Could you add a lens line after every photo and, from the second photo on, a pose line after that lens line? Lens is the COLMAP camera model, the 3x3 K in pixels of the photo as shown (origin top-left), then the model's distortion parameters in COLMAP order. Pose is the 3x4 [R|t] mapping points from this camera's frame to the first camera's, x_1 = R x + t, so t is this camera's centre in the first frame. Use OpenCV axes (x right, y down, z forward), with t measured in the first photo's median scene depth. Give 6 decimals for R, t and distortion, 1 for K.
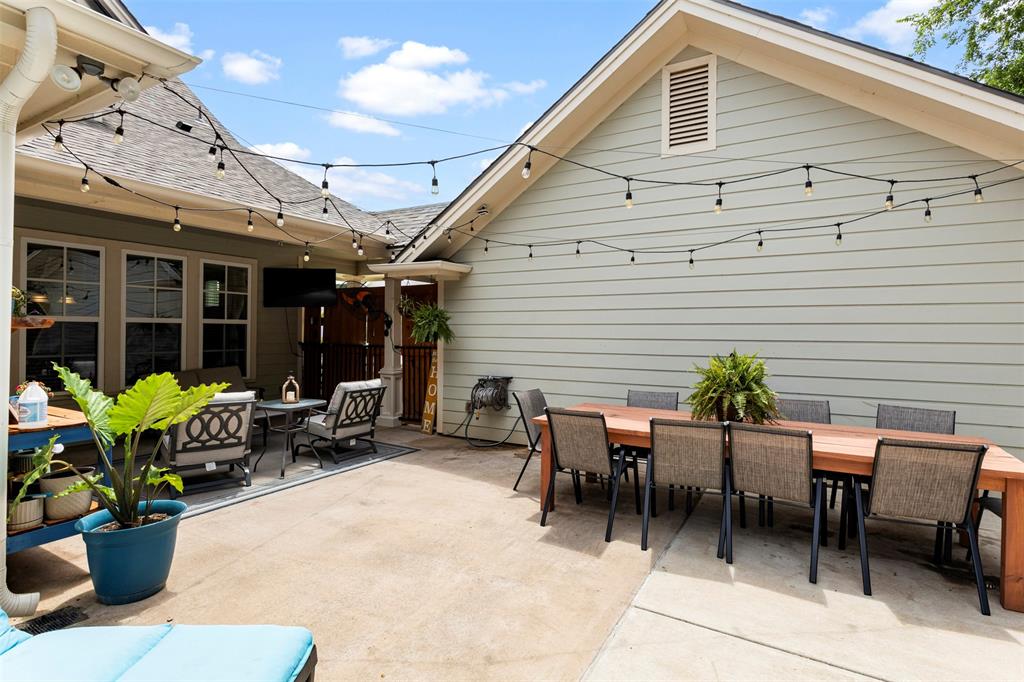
lens RADIAL K [[523.3, 0, 514.3], [0, 523.3, 332.2], [0, 0, 1]] dist [0.025244, 0.000101]
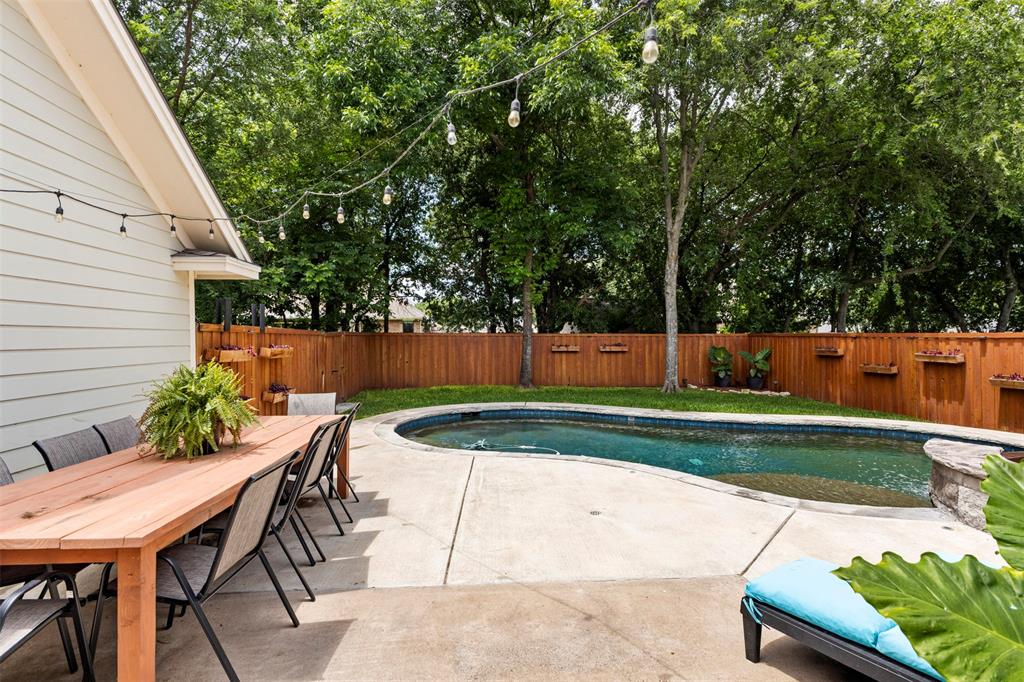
lens RADIAL K [[523.3, 0, 508.2], [0, 523.3, 340.4], [0, 0, 1]] dist [0.025244, 0.000101]
pose [[-0.561692, -0.010549, 0.827279, -0.726224], [-0.004297, 0.999942, 0.009833, -0.009444], [-0.827335, 0.001968, -0.561705, 1.433694]]
